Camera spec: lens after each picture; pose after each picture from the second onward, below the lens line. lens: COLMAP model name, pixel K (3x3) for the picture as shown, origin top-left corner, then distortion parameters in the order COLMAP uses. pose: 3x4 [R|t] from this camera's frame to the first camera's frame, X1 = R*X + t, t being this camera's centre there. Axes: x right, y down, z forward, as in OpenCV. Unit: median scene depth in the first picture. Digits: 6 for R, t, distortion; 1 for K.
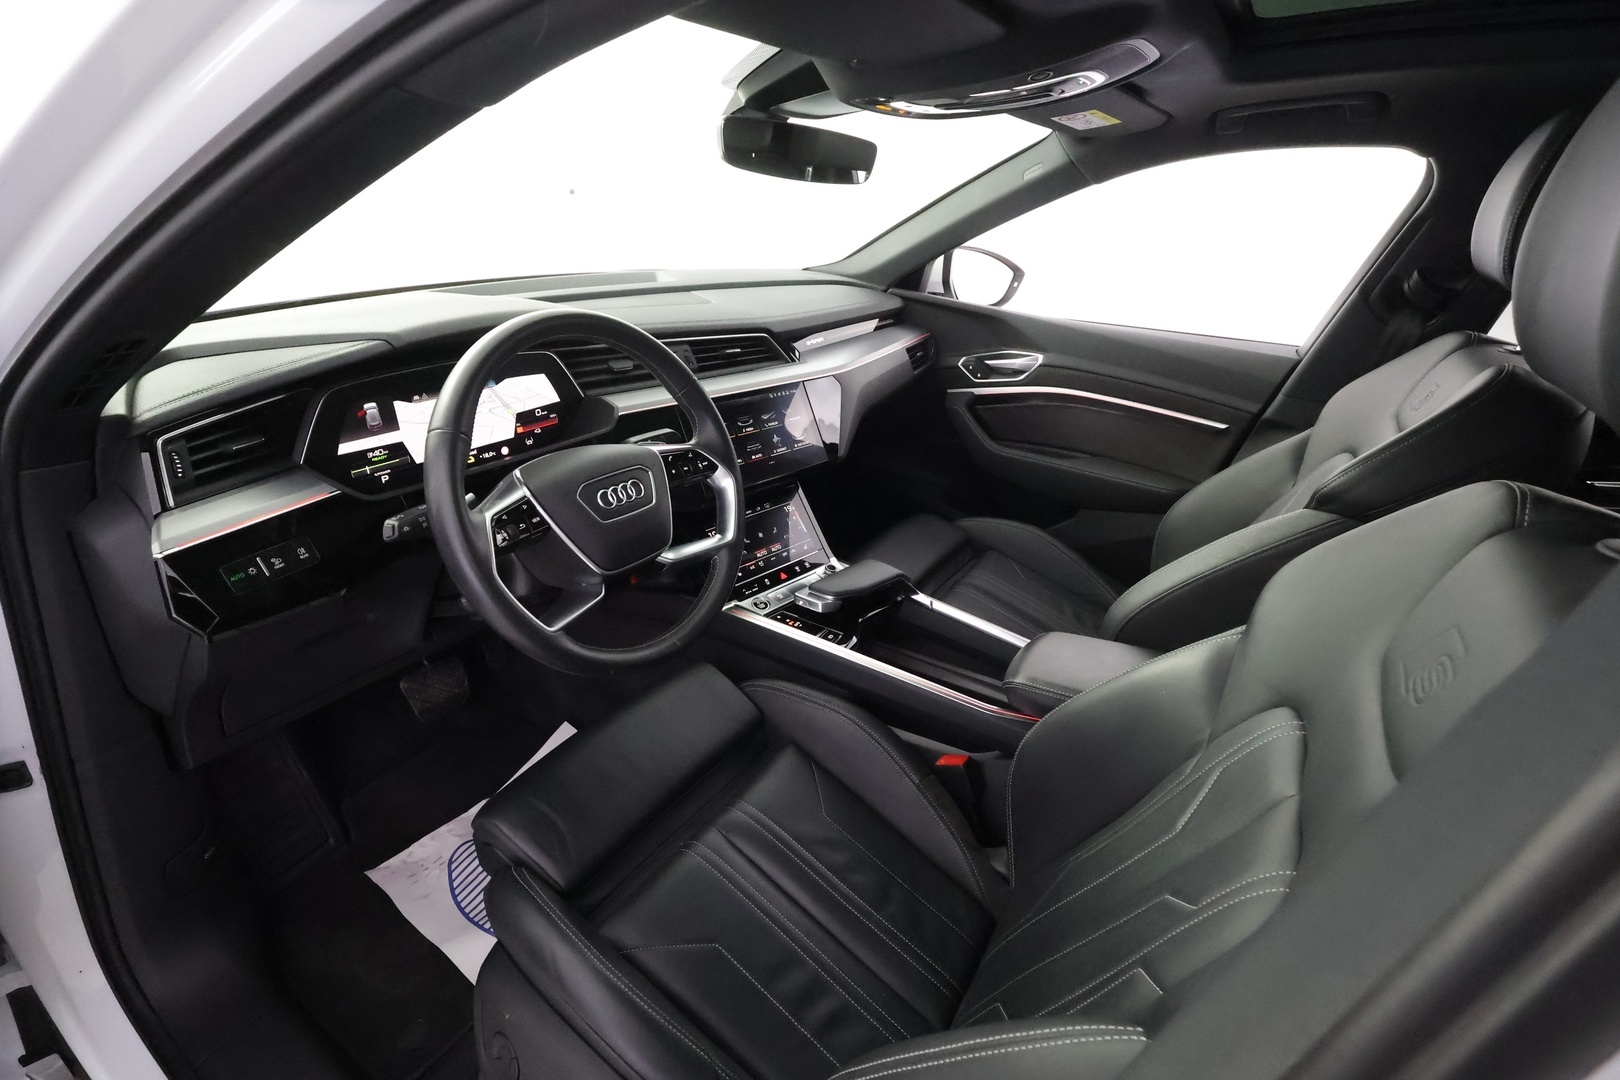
lens RADIAL K [[753.6, 0, 809.7], [0, 753.6, 538.7], [0, 0, 1]] dist [0.000666, 0.000302]
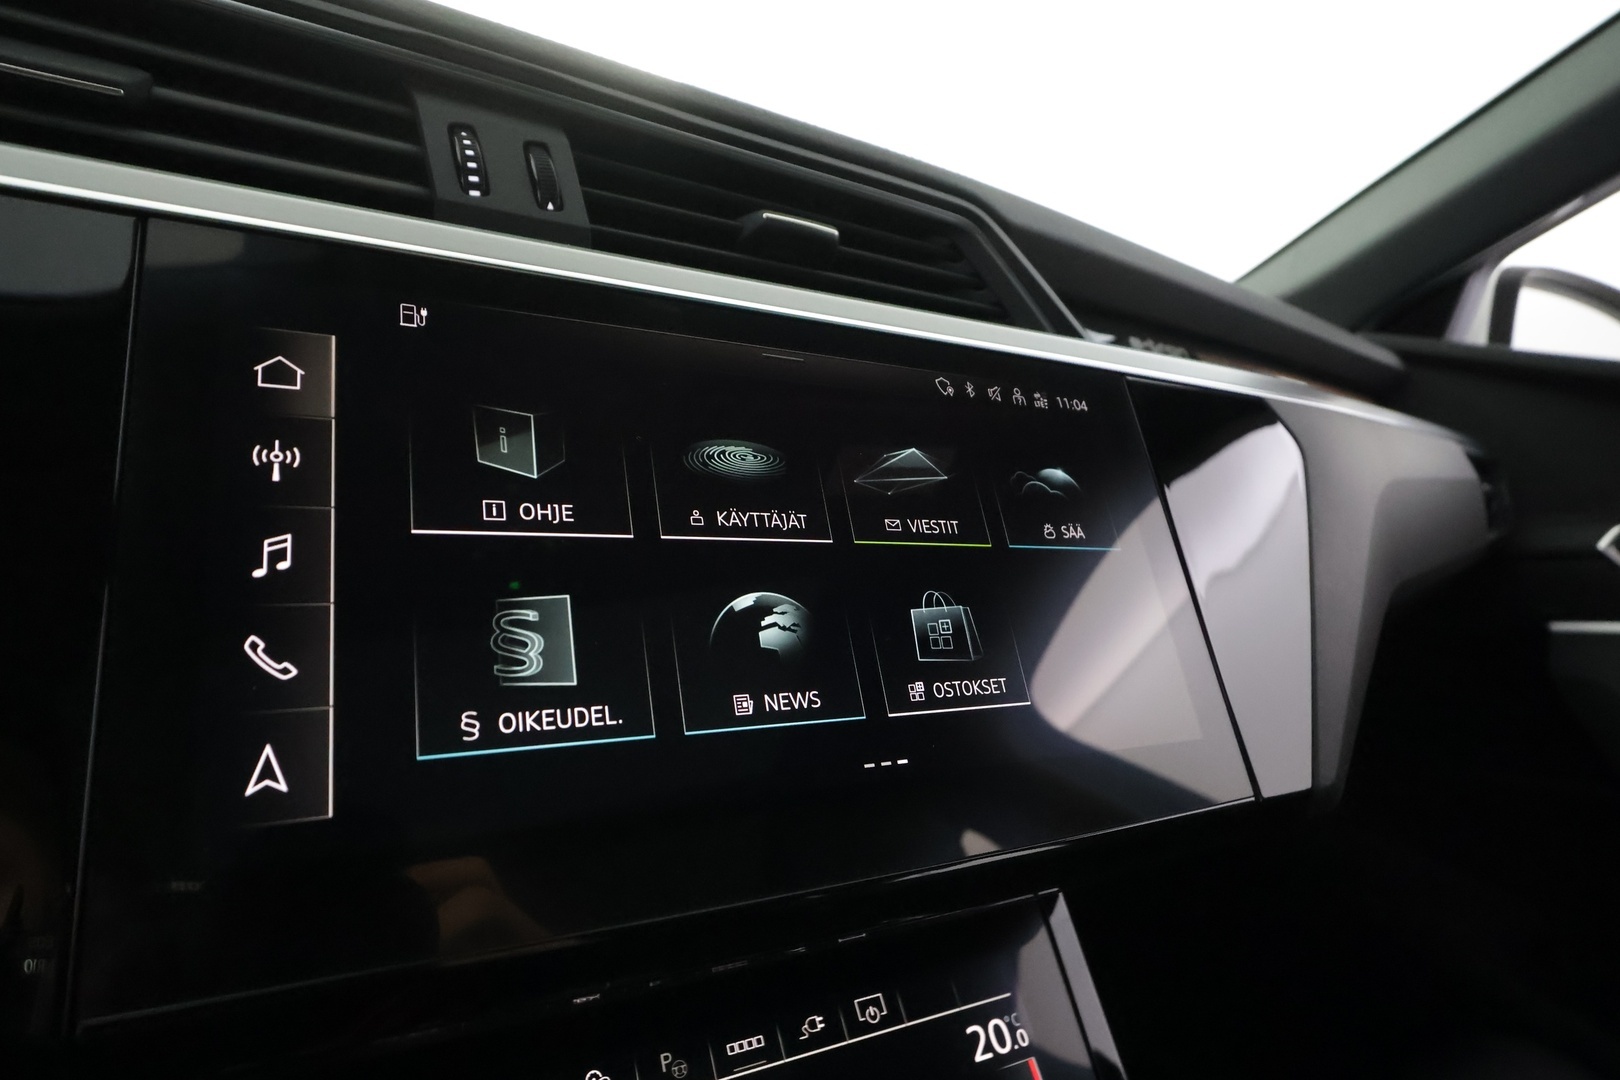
lens RADIAL K [[932.1, 0, 807.4], [0, 932.1, 543.0], [0, 0, 1]] dist [-0.002829, 0.011714]
pose [[0.957190, 0.069499, -0.280992, -0.019497], [-0.157726, 0.939204, -0.304989, -0.092259], [0.242712, 0.336252, 0.909959, 0.898326]]
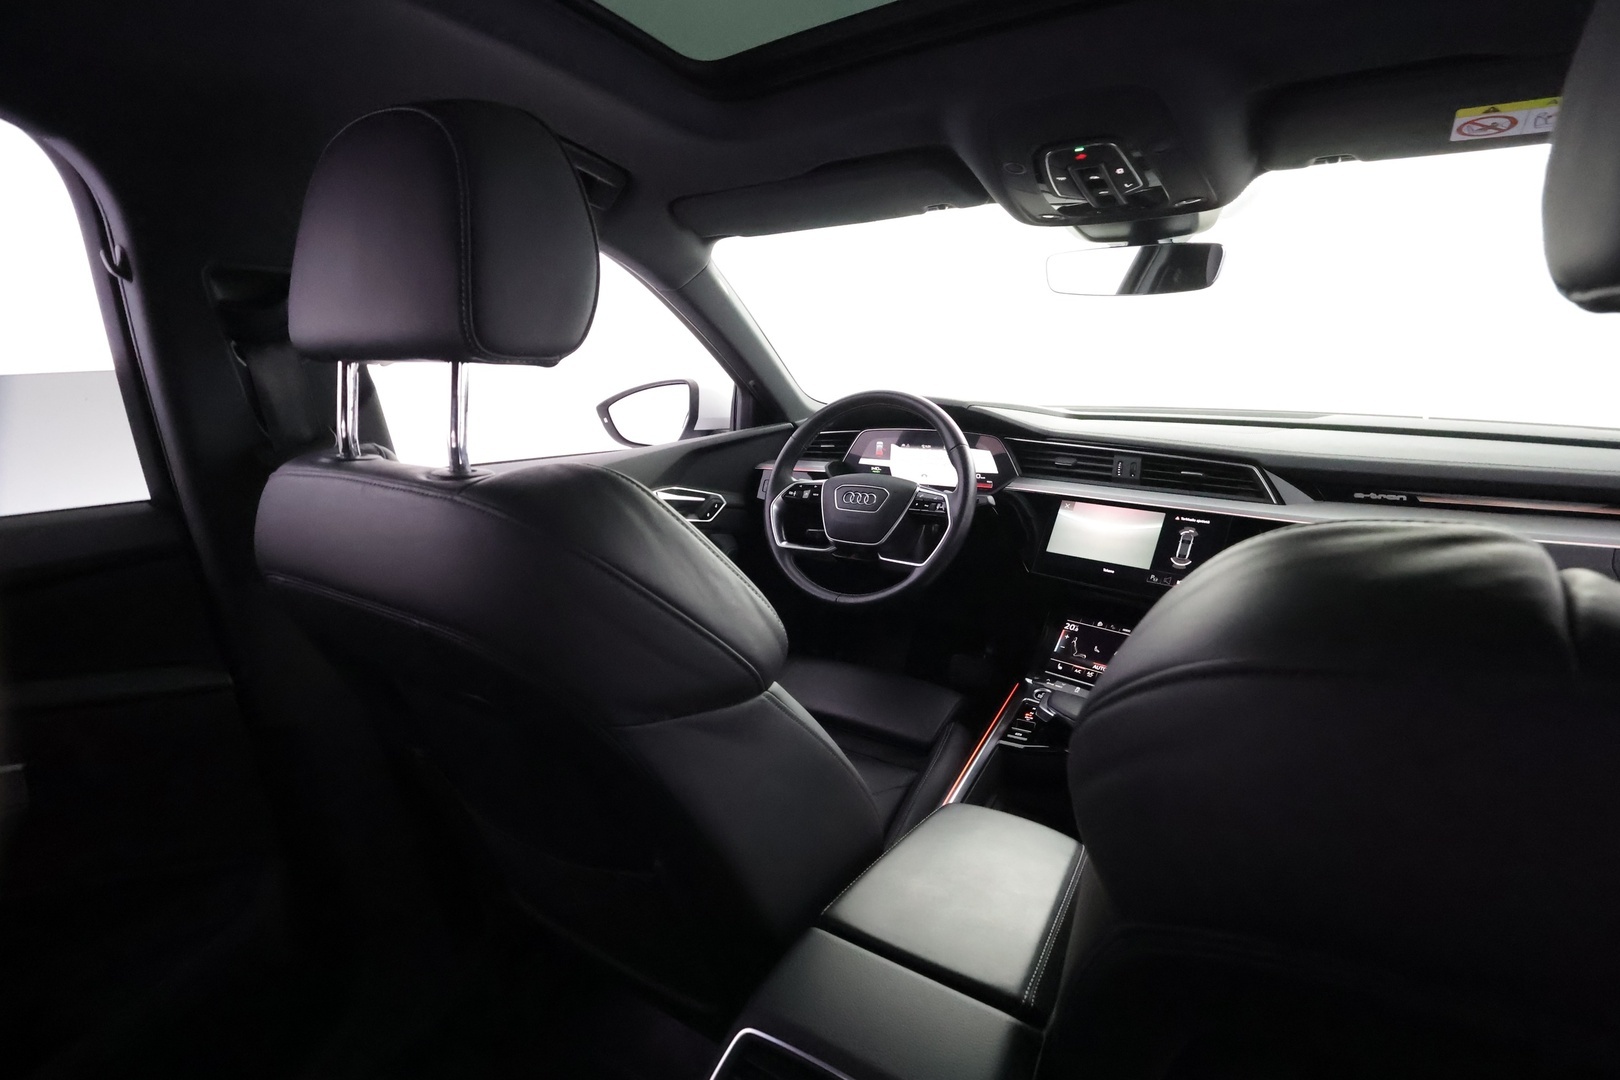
lens RADIAL K [[749.0, 0, 809.7], [0, 749.0, 537.7], [0, 0, 1]] dist [0.001565, 0.000272]
pose [[0.001735, 0.171144, -0.985244, 0.962527], [-0.423744, 0.892544, 0.154295, -0.134817], [0.905780, 0.417224, 0.074070, 0.600110]]
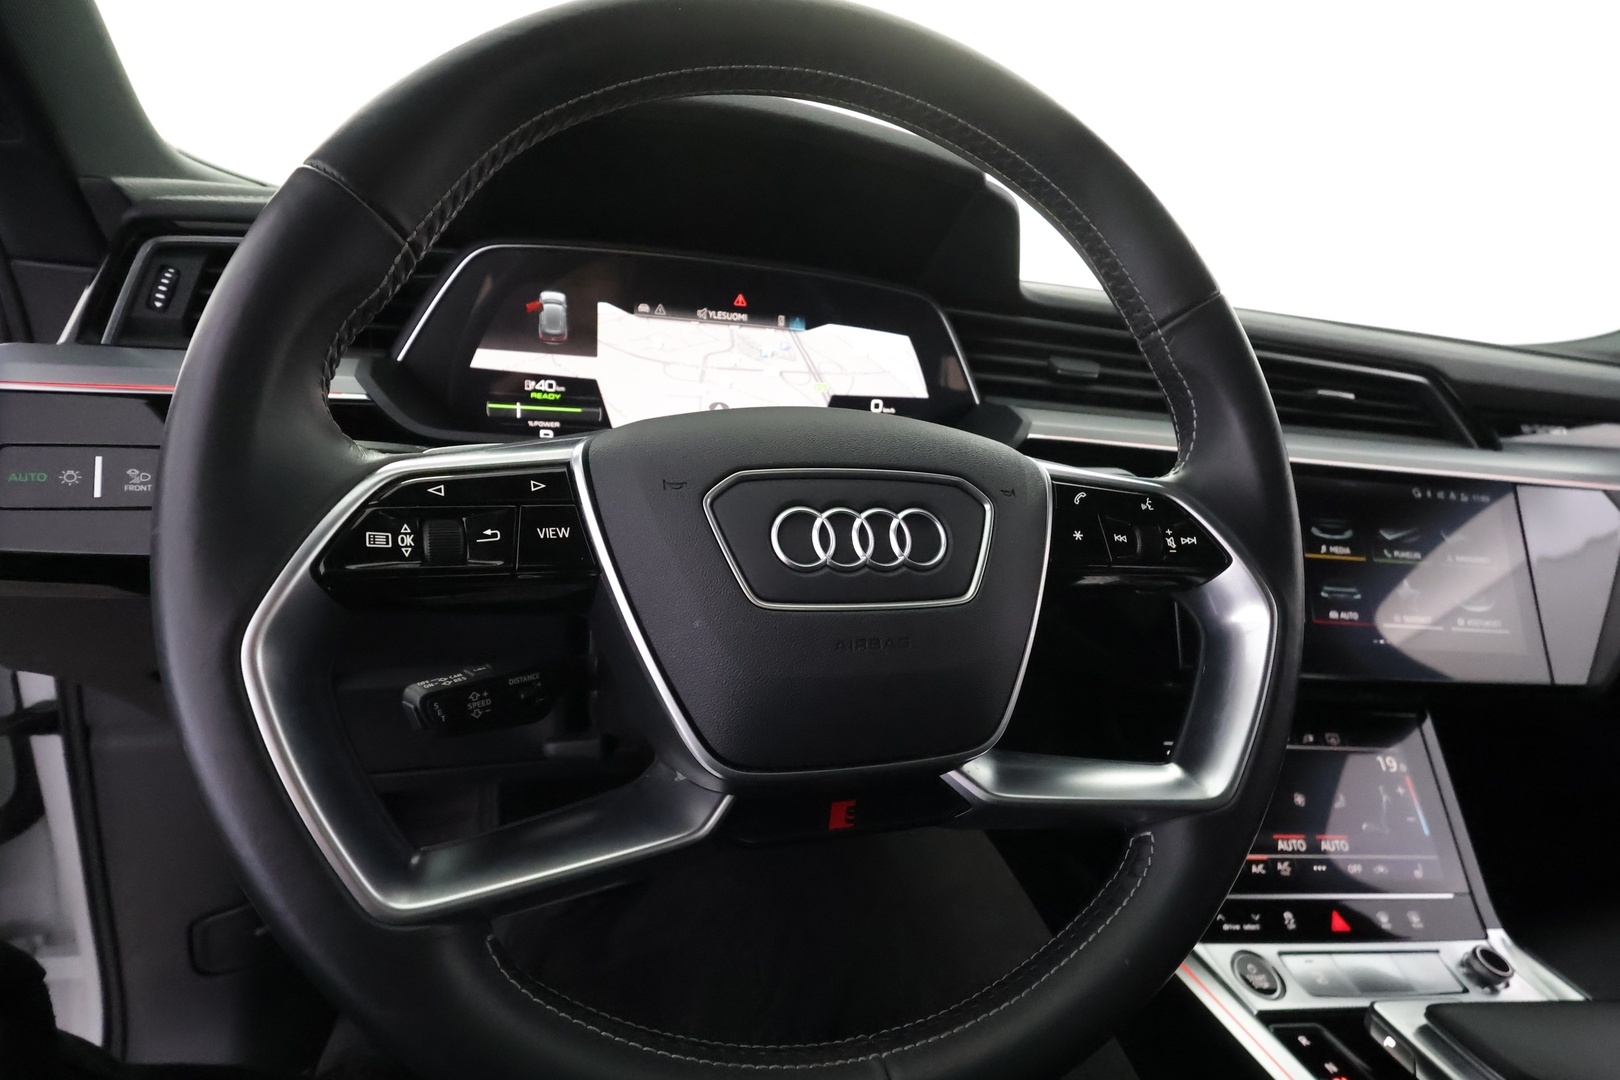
lens RADIAL K [[753.6, 0, 809.7], [0, 753.6, 538.7], [0, 0, 1]] dist [0.000666, 0.000302]
pose [[0.767735, 0.204672, -0.607201, -0.056279], [-0.324883, 0.941116, -0.093551, -0.016149], [0.552299, 0.269091, 0.789022, 0.538798]]
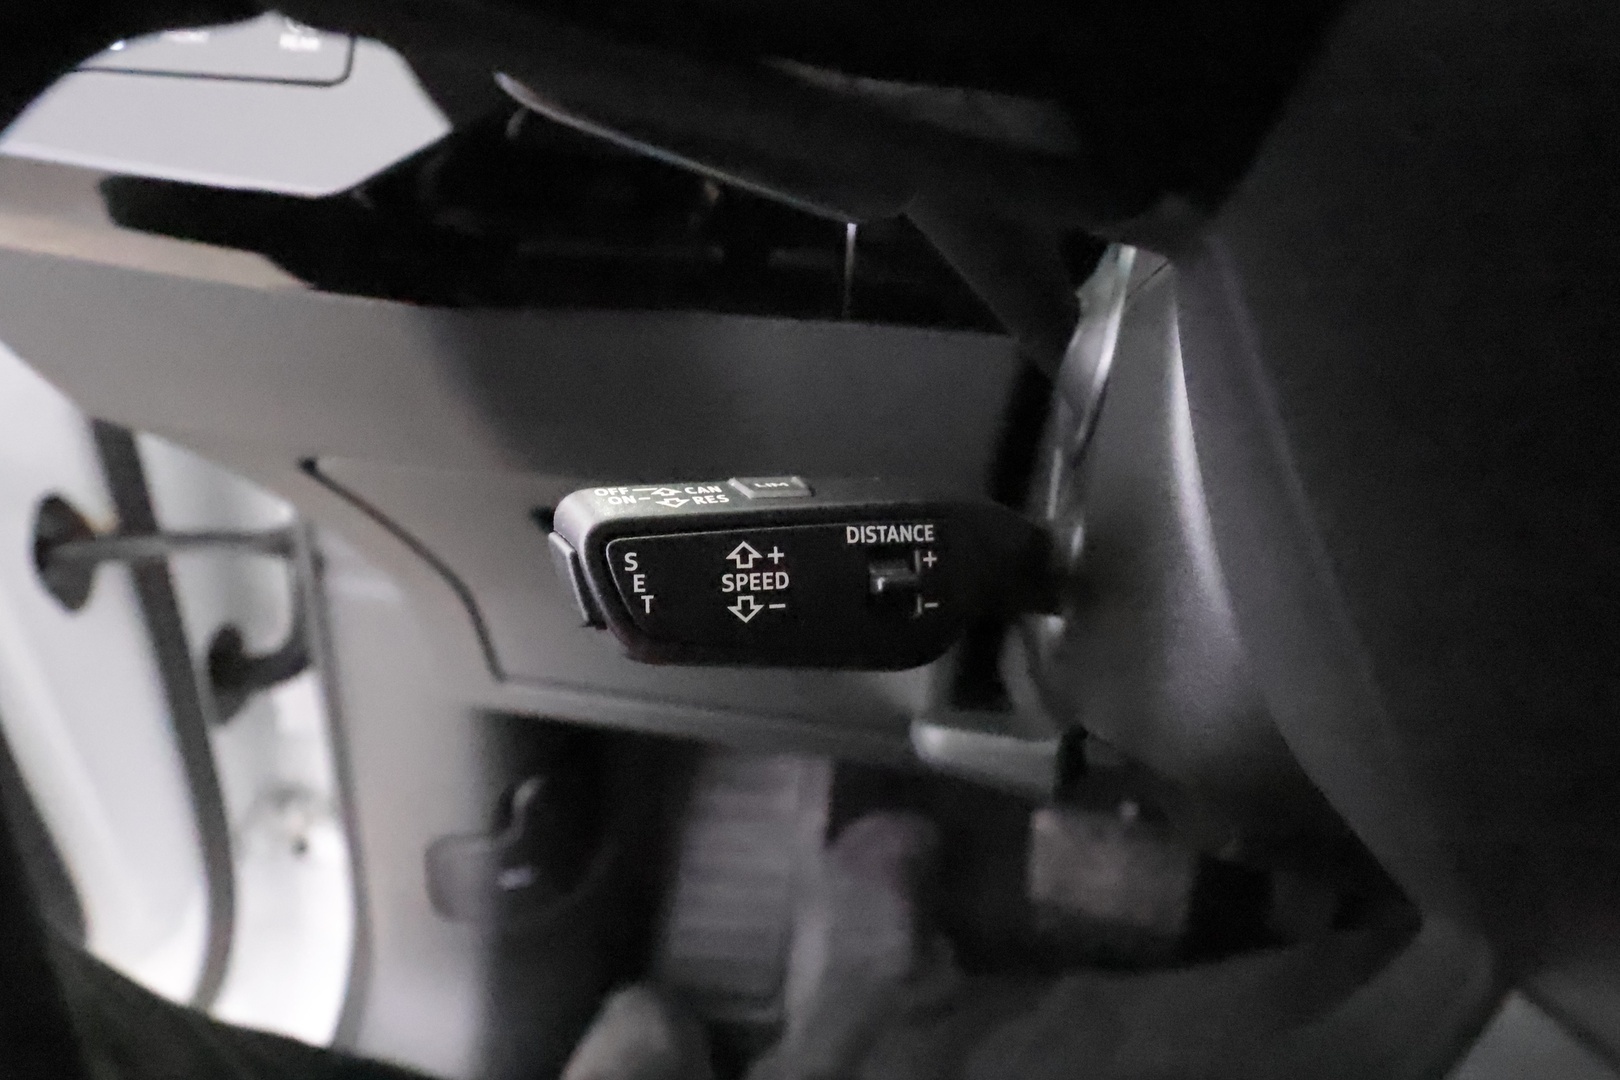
lens RADIAL K [[970.6, 0, 813.4], [0, 970.6, 544.1], [0, 0, 1]] dist [0.031877, 0.000074]
pose [[0.397888, 0.342240, -0.851209, -0.206094], [-0.424268, 0.891283, 0.160032, 0.029358], [0.813438, 0.297466, 0.499833, 0.653765]]
